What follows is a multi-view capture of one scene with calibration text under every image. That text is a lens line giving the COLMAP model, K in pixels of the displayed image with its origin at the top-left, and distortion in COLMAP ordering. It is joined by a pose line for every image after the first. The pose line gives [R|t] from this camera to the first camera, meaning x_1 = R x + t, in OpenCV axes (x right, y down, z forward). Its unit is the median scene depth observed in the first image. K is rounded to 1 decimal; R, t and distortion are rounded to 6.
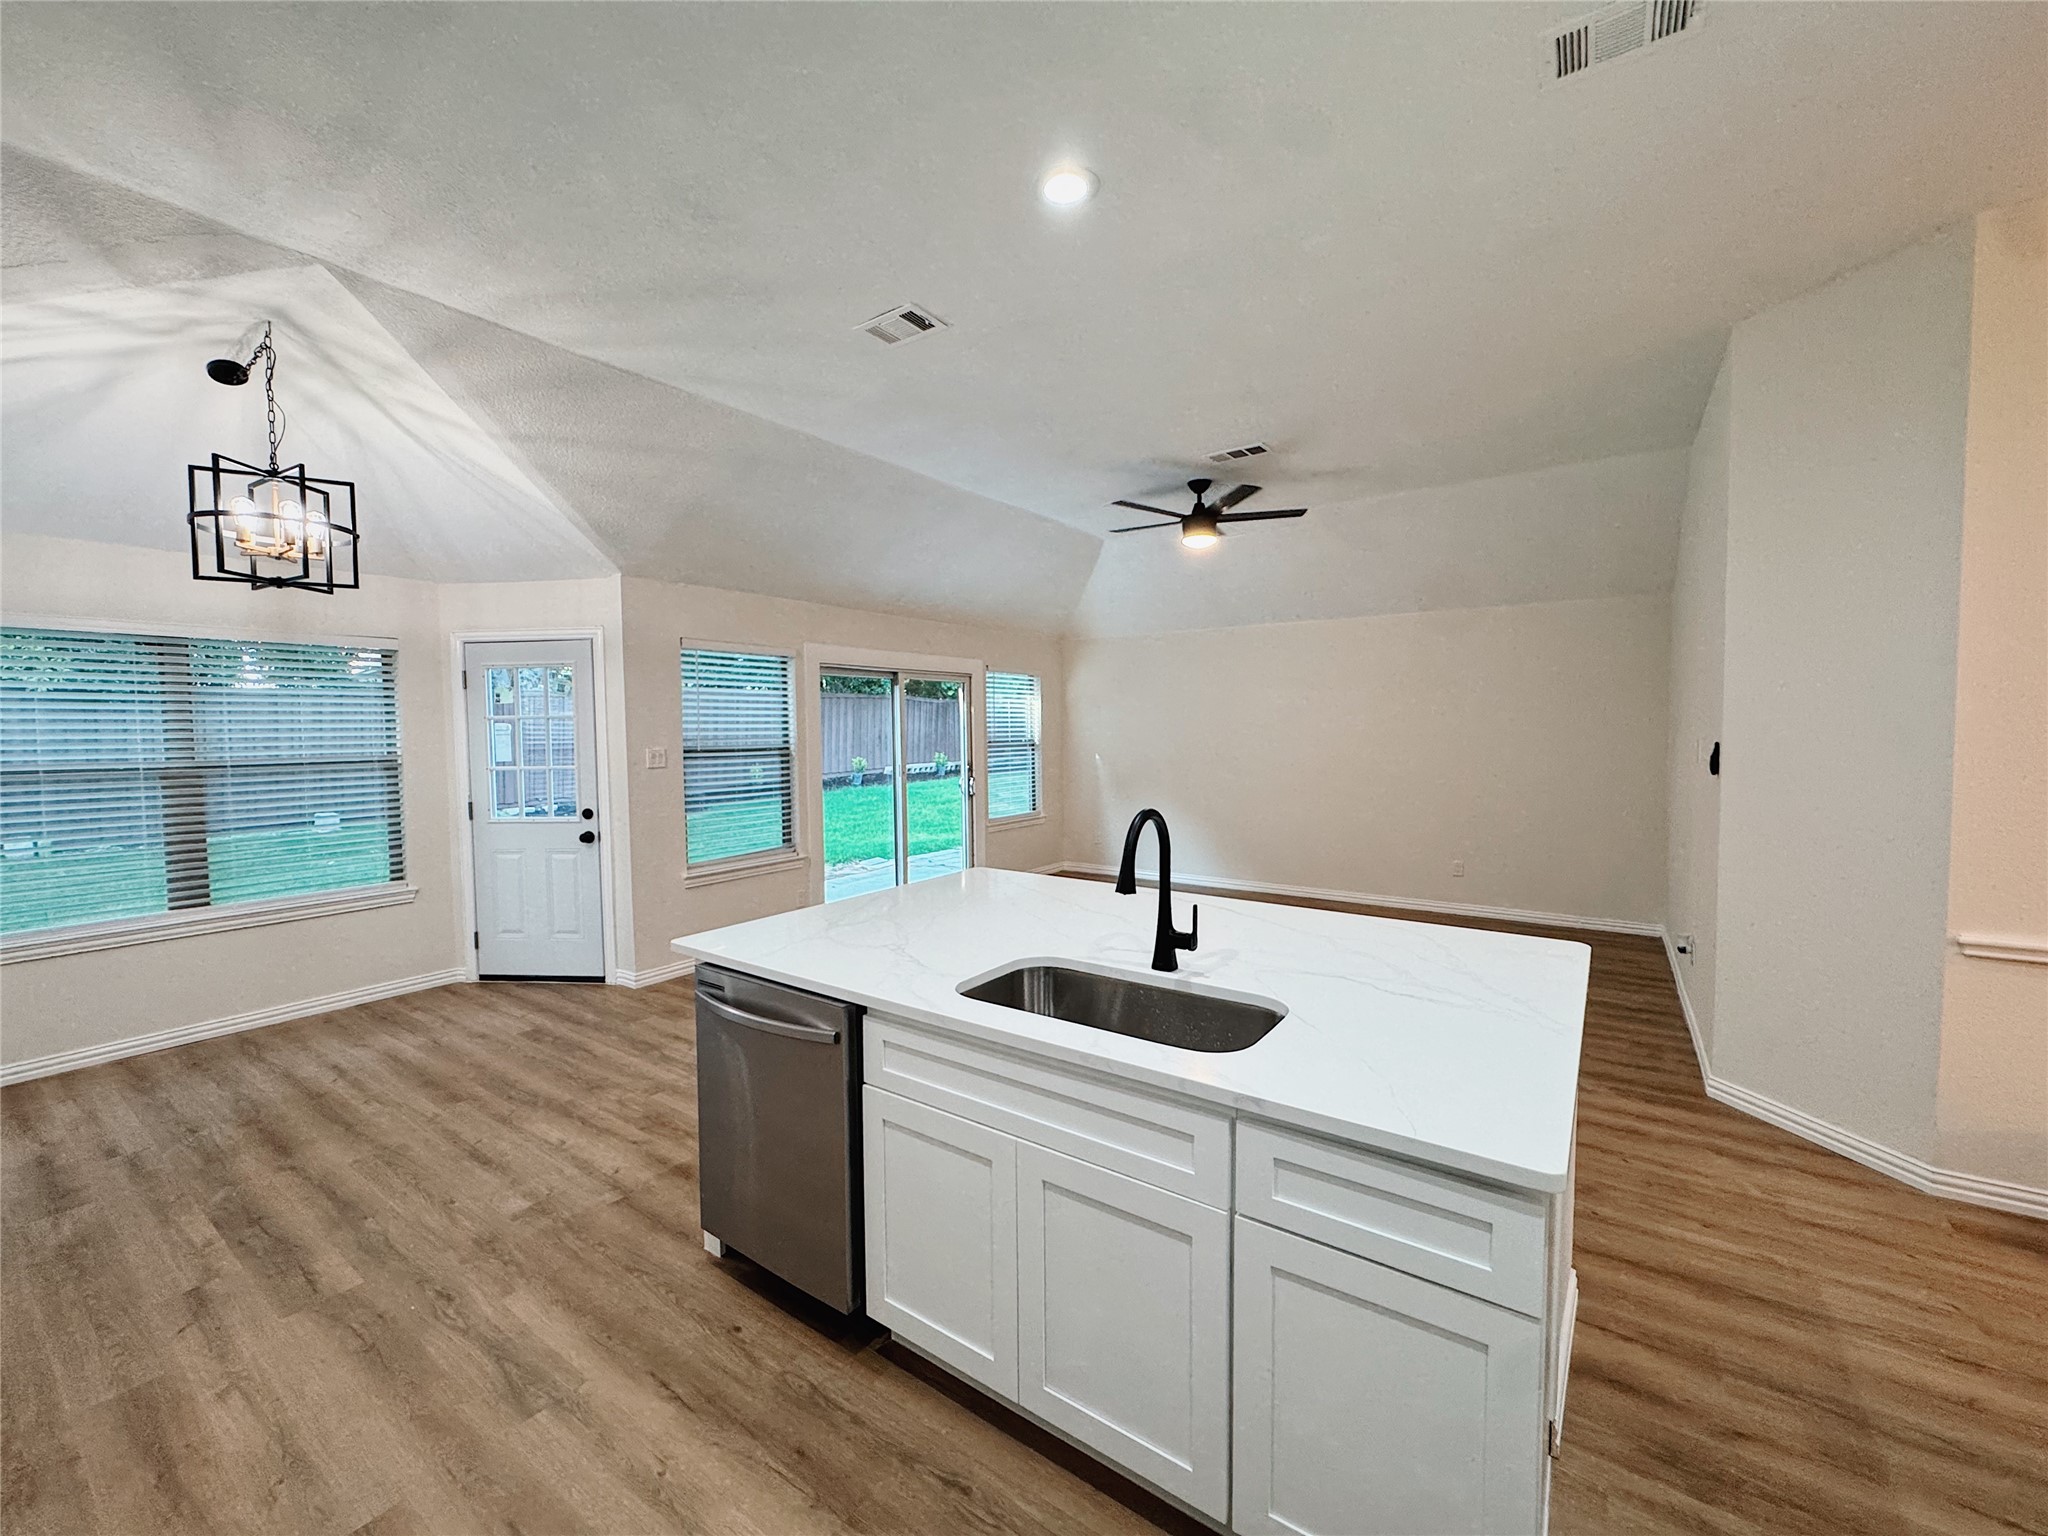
lens RADIAL K [[817.7, 0, 1023.2], [0, 817.7, 767.5], [0, 0, 1]] dist [-0.003918, 0.000199]
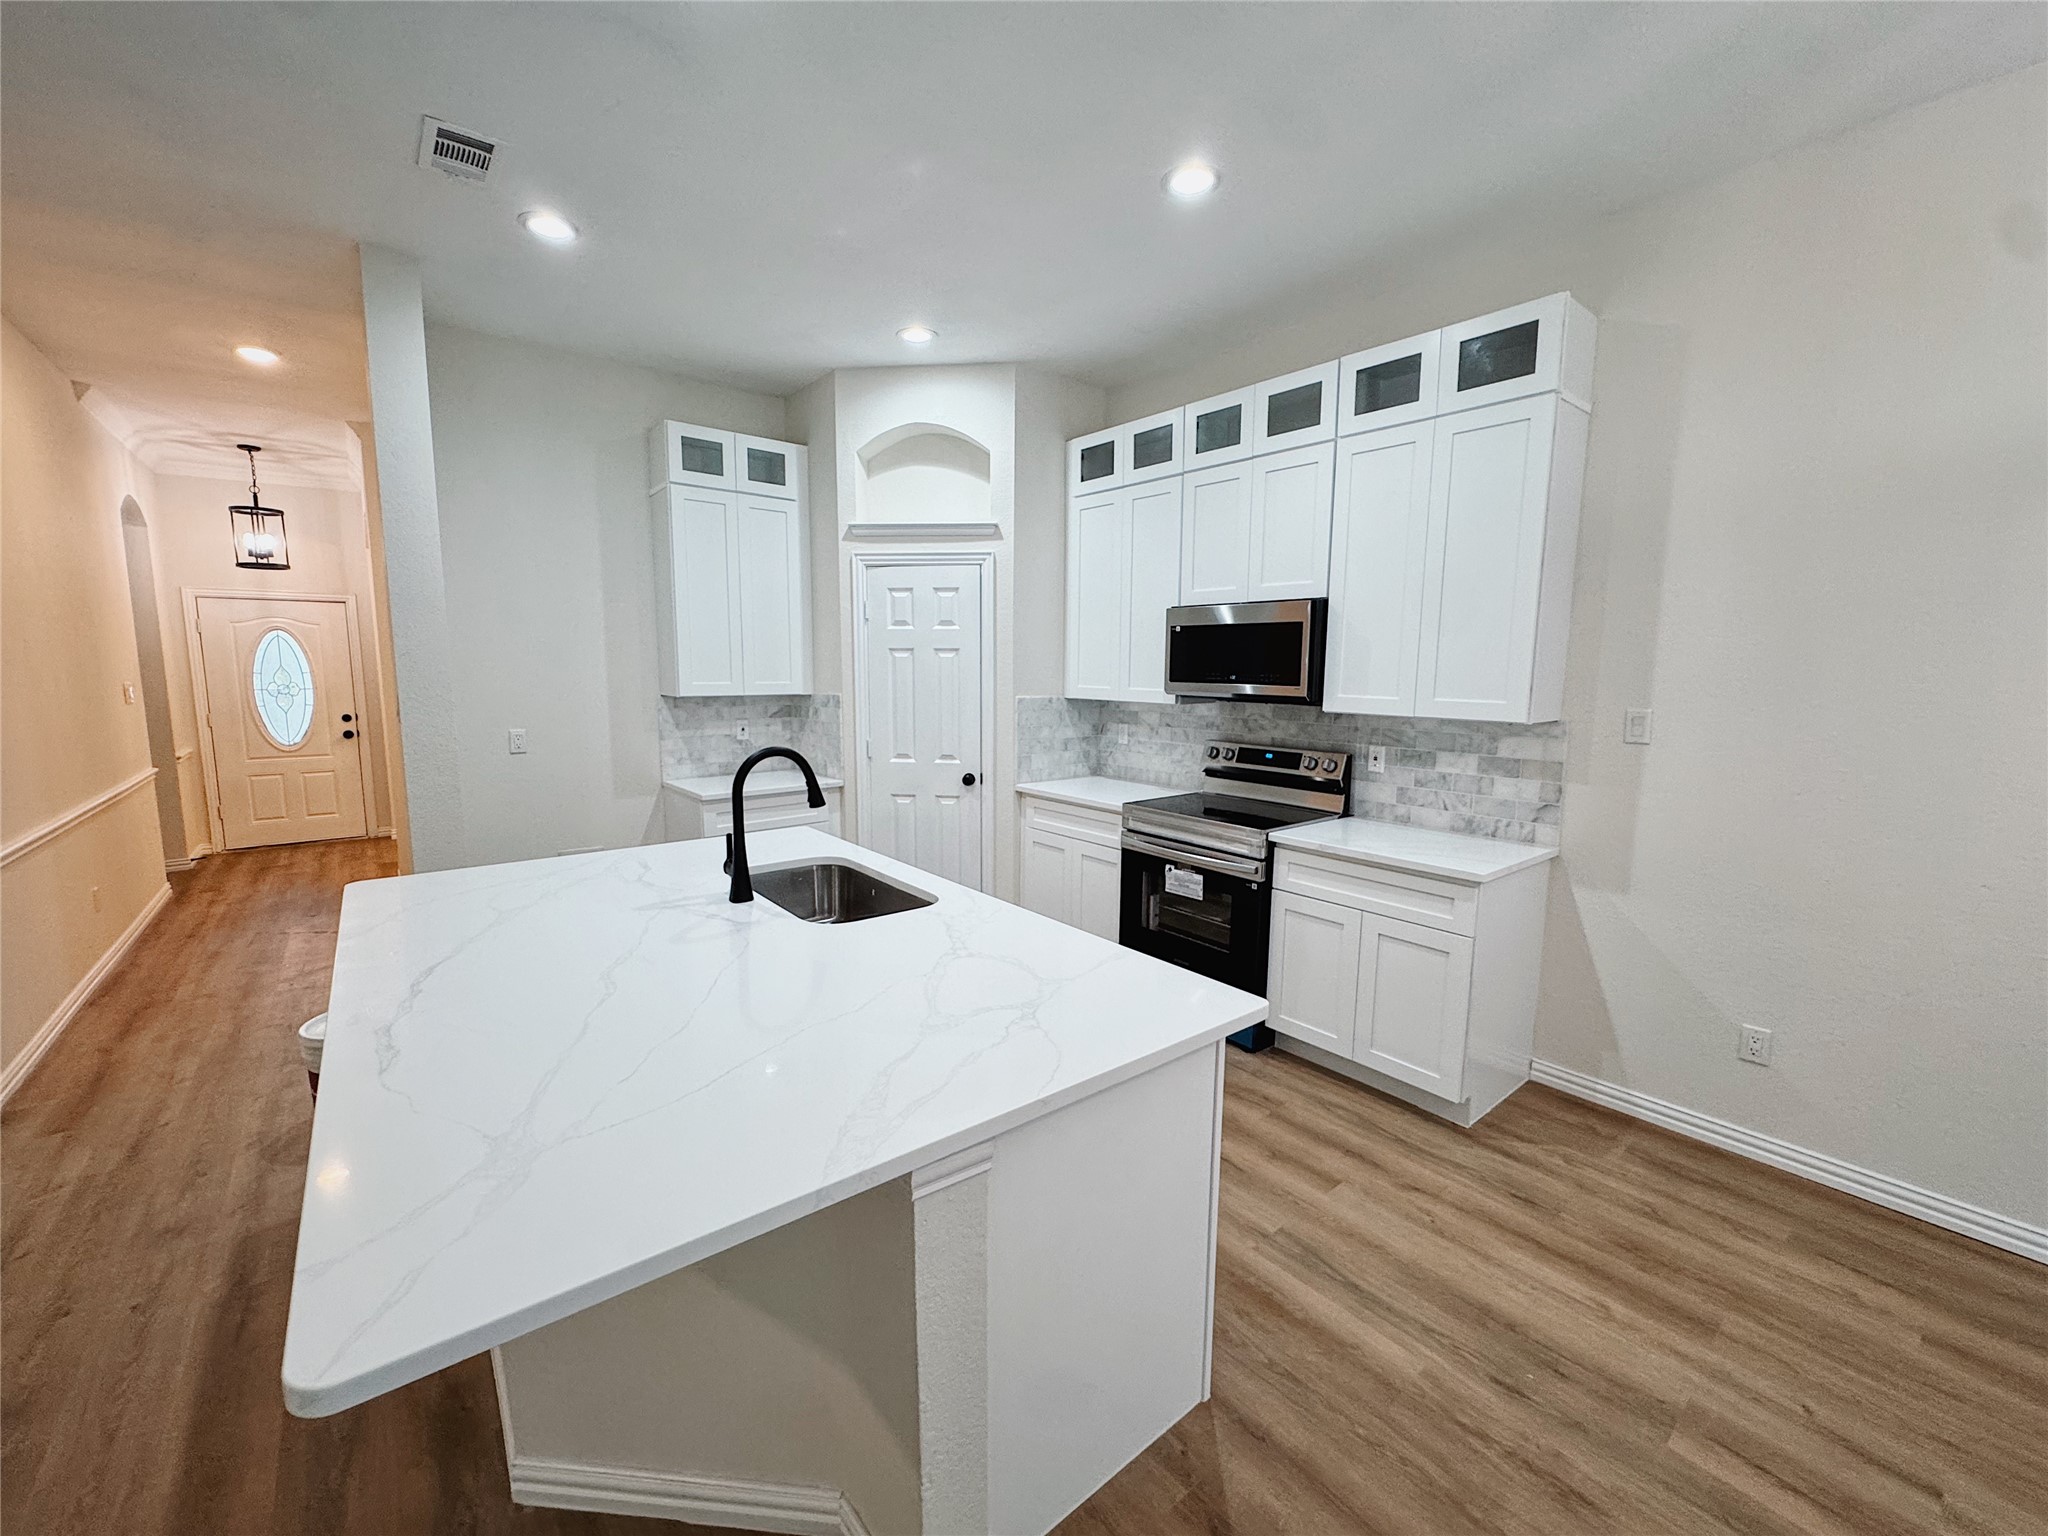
lens RADIAL K [[817.7, 0, 1015.4], [0, 817.7, 766.1], [0, 0, 1]] dist [-0.003918, 0.000199]
pose [[-0.960707, -0.028768, 0.276068, -0.259860], [0.018687, 0.985654, 0.167741, -0.058123], [-0.276933, 0.166309, -0.946387, 1.045101]]
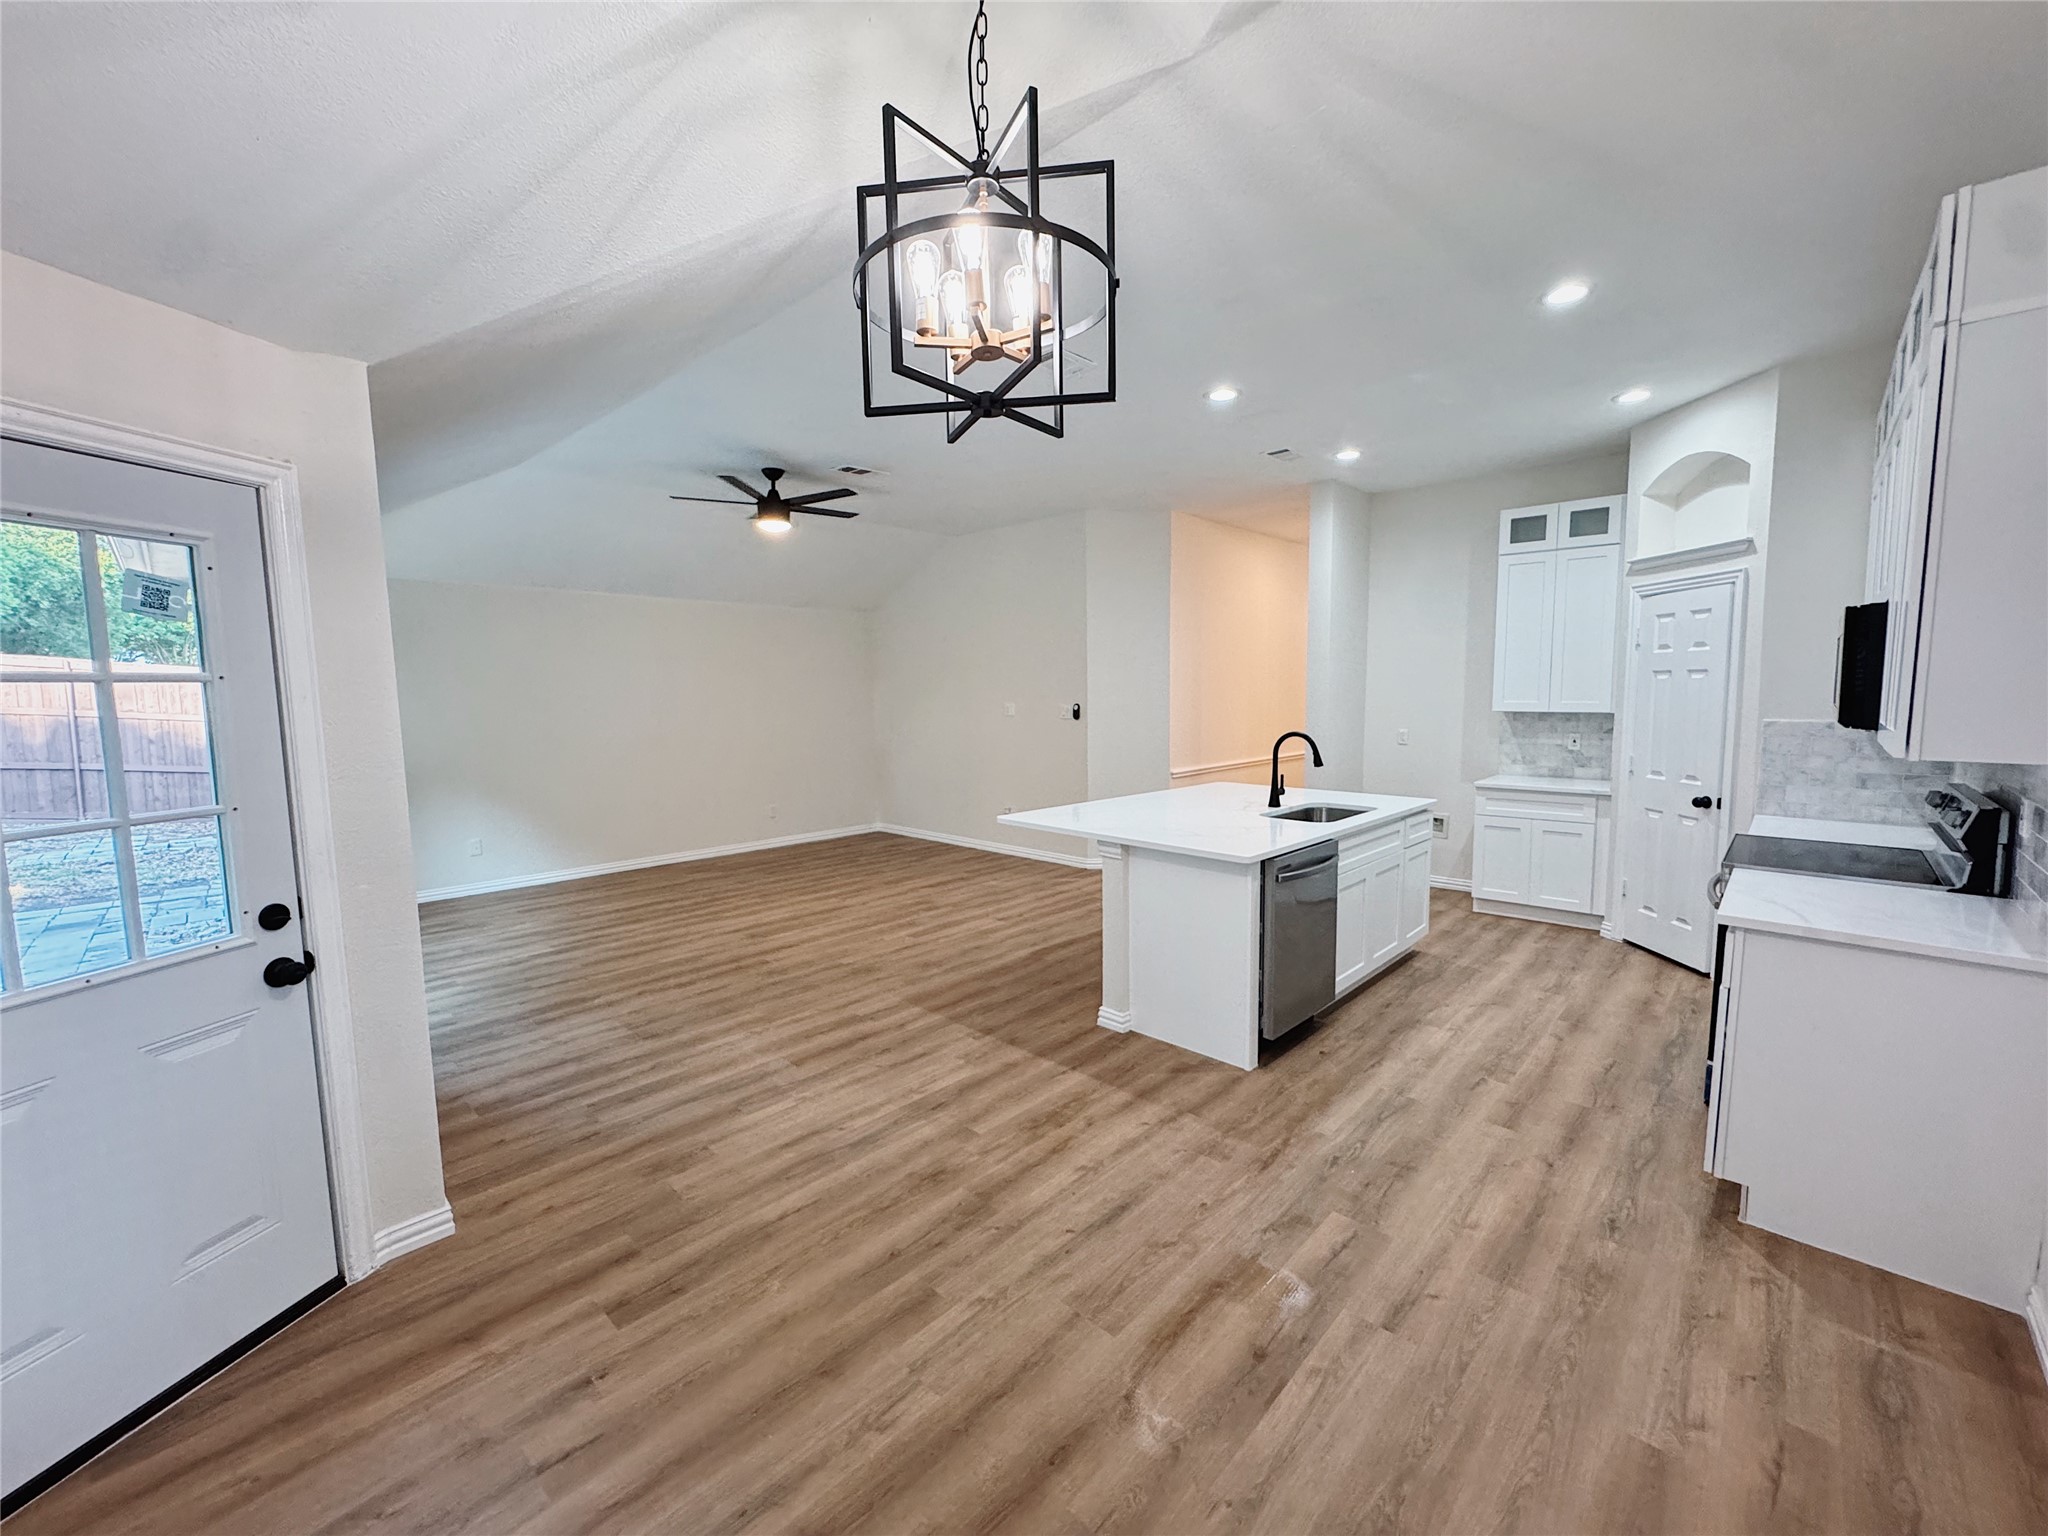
lens RADIAL K [[817.7, 0, 1025.8], [0, 817.7, 762.4], [0, 0, 1]] dist [-0.003918, 0.000199]
pose [[0.146151, -0.080400, 0.985990, -1.129343], [0.056313, 0.995752, 0.072849, -0.036947], [-0.987658, 0.044877, 0.150058, 0.726775]]
